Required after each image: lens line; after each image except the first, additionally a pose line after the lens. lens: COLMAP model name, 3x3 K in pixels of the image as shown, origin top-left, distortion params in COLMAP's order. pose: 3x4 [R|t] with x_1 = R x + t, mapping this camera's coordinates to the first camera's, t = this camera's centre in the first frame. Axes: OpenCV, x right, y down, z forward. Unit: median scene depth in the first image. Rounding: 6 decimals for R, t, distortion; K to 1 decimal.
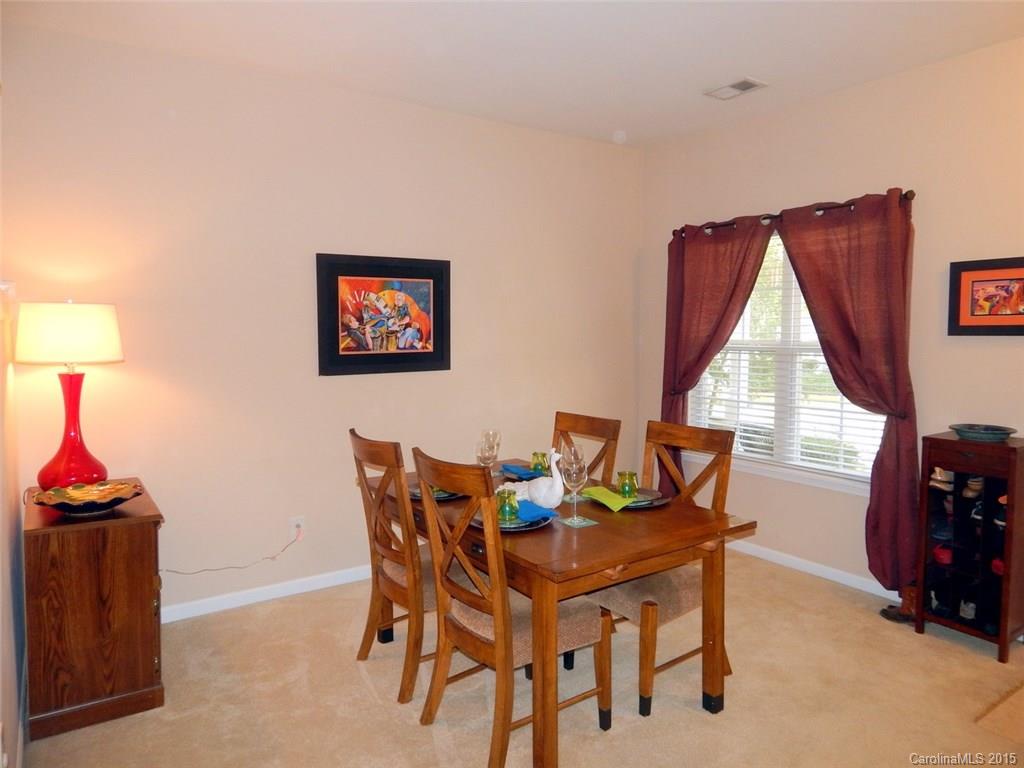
lens RADIAL K [[681.2, 0, 512.0], [0, 681.2, 384.0], [0, 0, 1]] dist [-0.000469, 0.000036]
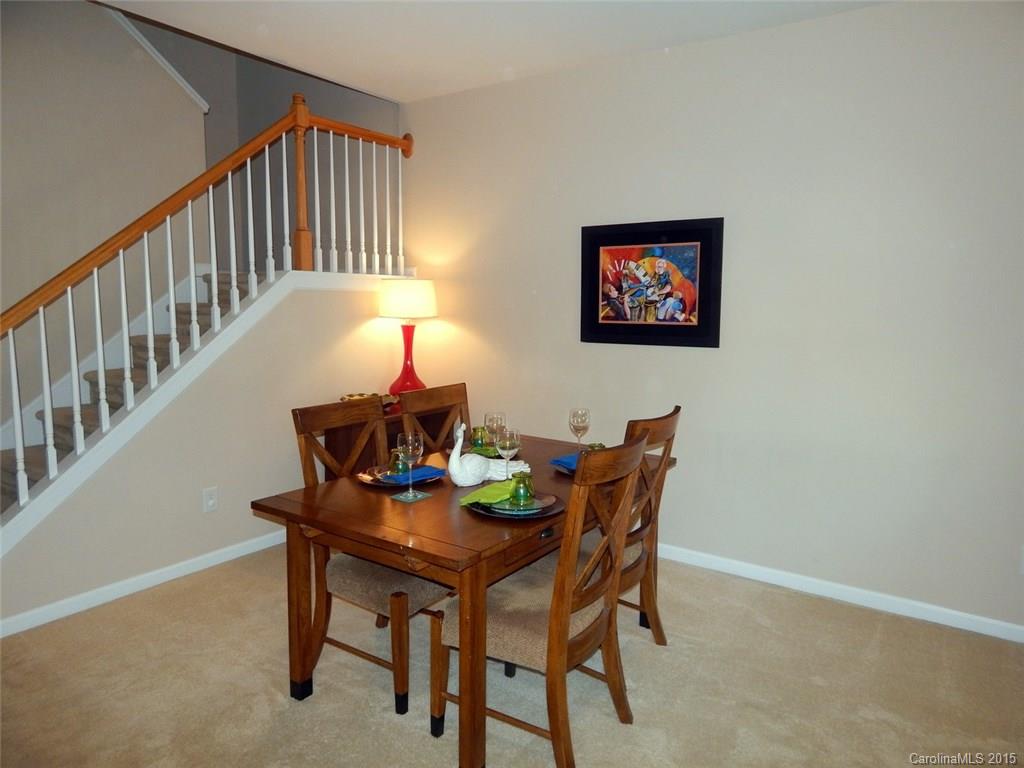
lens RADIAL K [[663.7, 0, 512.8], [0, 663.7, 388.8], [0, 0, 1]] dist [-0.000253, -0.001460]
pose [[0.348450, 0.132349, -0.927936, 0.632262], [-0.084745, 0.990375, 0.109432, -0.041880], [0.933488, 0.040506, 0.356313, 0.502841]]
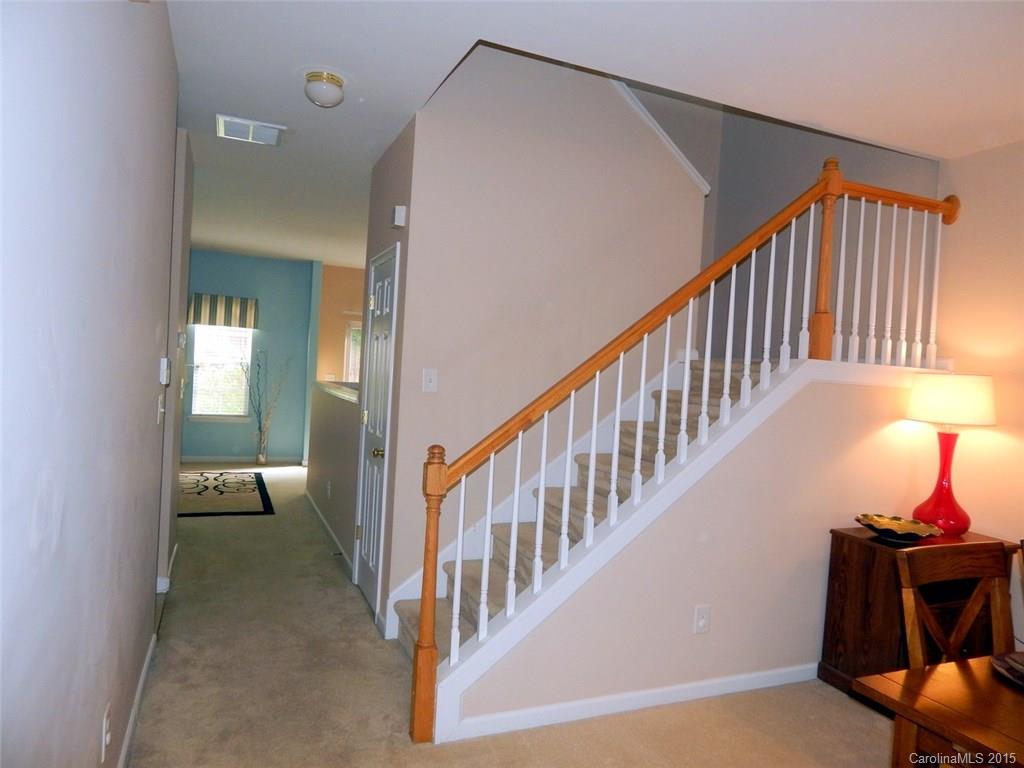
lens RADIAL K [[675.2, 0, 512.0], [0, 675.2, 384.0], [0, 0, 1]] dist [-0.000584, -0.020463]
pose [[-0.204567, 0.010931, -0.978791, 0.486613], [-0.131646, 0.990546, 0.038577, -0.032962], [0.969960, 0.136745, -0.201194, 0.353166]]
